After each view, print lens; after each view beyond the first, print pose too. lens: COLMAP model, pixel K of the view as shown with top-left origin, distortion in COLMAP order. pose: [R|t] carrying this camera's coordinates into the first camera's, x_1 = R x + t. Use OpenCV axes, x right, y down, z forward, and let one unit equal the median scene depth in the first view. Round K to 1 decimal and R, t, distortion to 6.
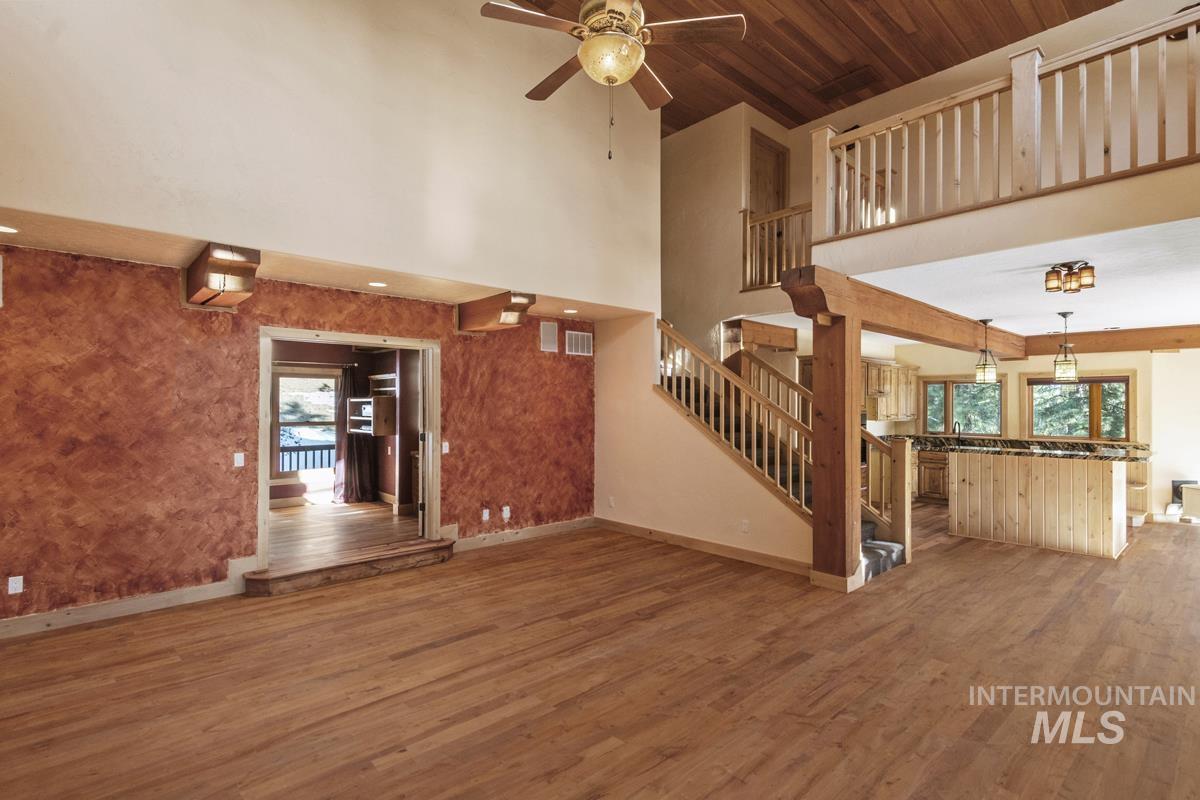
lens RADIAL K [[560.8, 0, 602.3], [0, 560.8, 405.1], [0, 0, 1]] dist [0.002169, 0.000097]
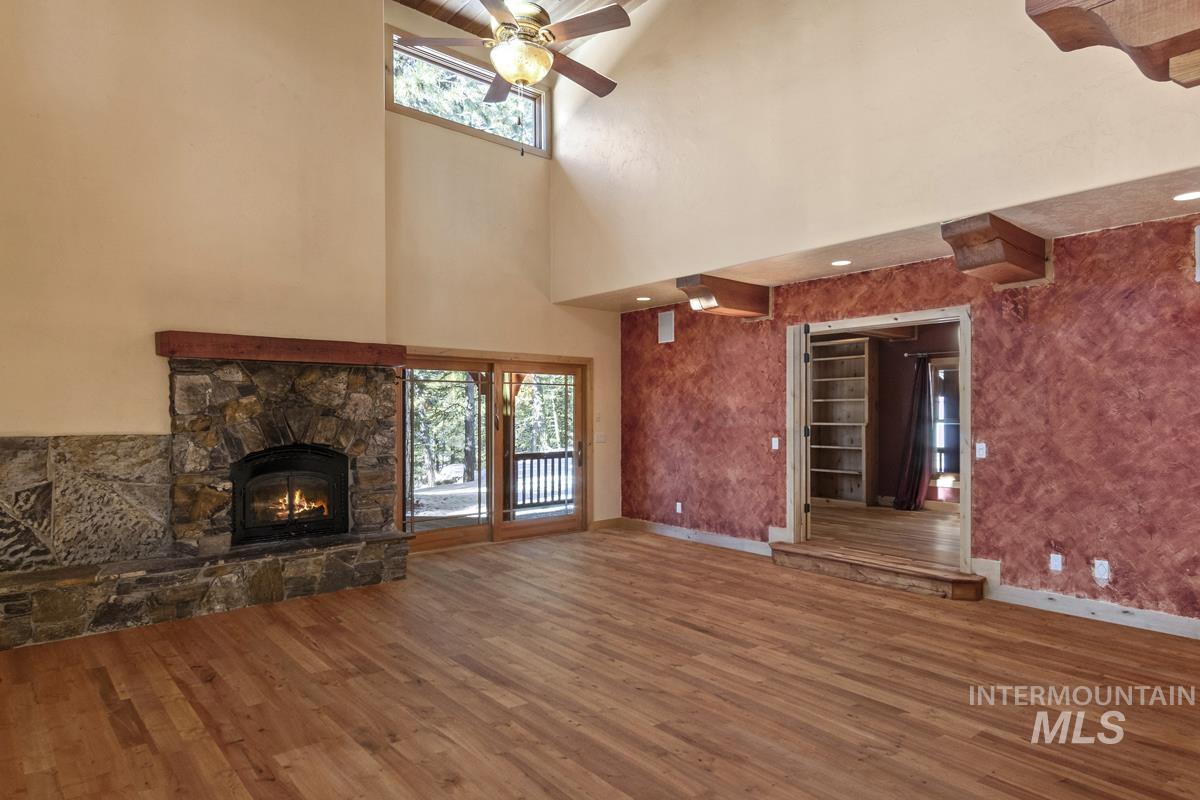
lens RADIAL K [[677.6, 0, 600.0], [0, 677.6, 400.0], [0, 0, 1]] dist [-0.000497, -0.000655]
pose [[-0.040631, -0.009025, -0.999133, 0.674428], [0.014859, 0.999843, -0.009636, 0.012598], [0.999064, -0.015237, -0.040491, 0.596081]]
